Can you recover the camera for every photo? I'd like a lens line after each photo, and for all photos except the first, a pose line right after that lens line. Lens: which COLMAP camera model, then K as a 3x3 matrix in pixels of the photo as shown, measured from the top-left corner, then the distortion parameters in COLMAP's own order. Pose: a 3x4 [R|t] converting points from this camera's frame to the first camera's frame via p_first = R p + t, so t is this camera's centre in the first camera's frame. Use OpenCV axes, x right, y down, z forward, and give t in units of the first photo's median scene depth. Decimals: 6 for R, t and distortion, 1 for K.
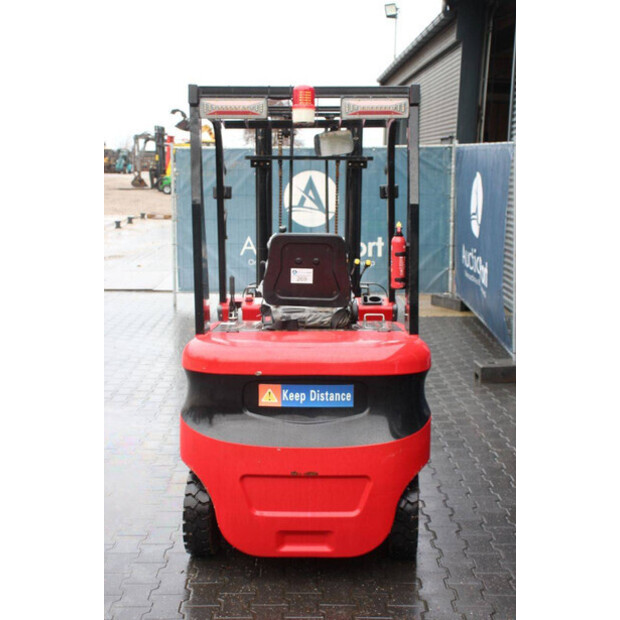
lens RADIAL K [[873.7, 0, 310.0], [0, 873.7, 310.0], [0, 0, 1]] dist [0.106716, -0.000021]
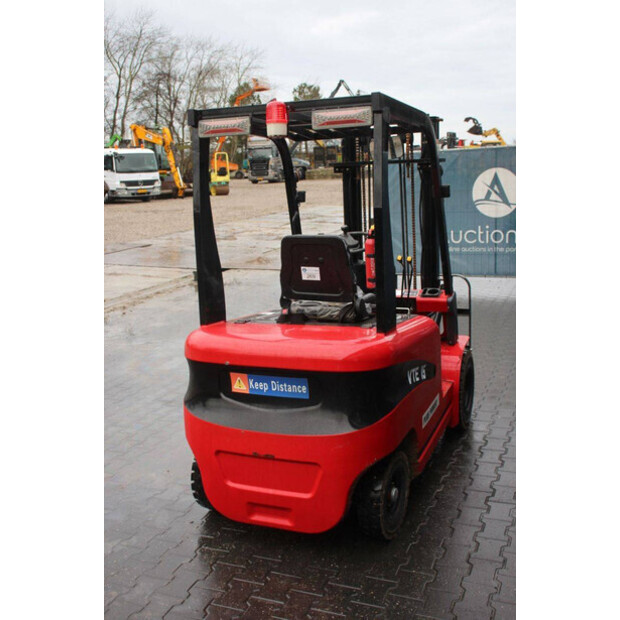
lens RADIAL K [[703.3, 0, 310.0], [0, 703.3, 310.0], [0, 0, 1]] dist [-0.010535, 0.027509]
pose [[0.926310, 0.030278, -0.375543, 0.367328], [-0.014844, 0.998925, 0.043925, -0.036194], [0.376469, -0.035114, 0.925763, 0.199286]]
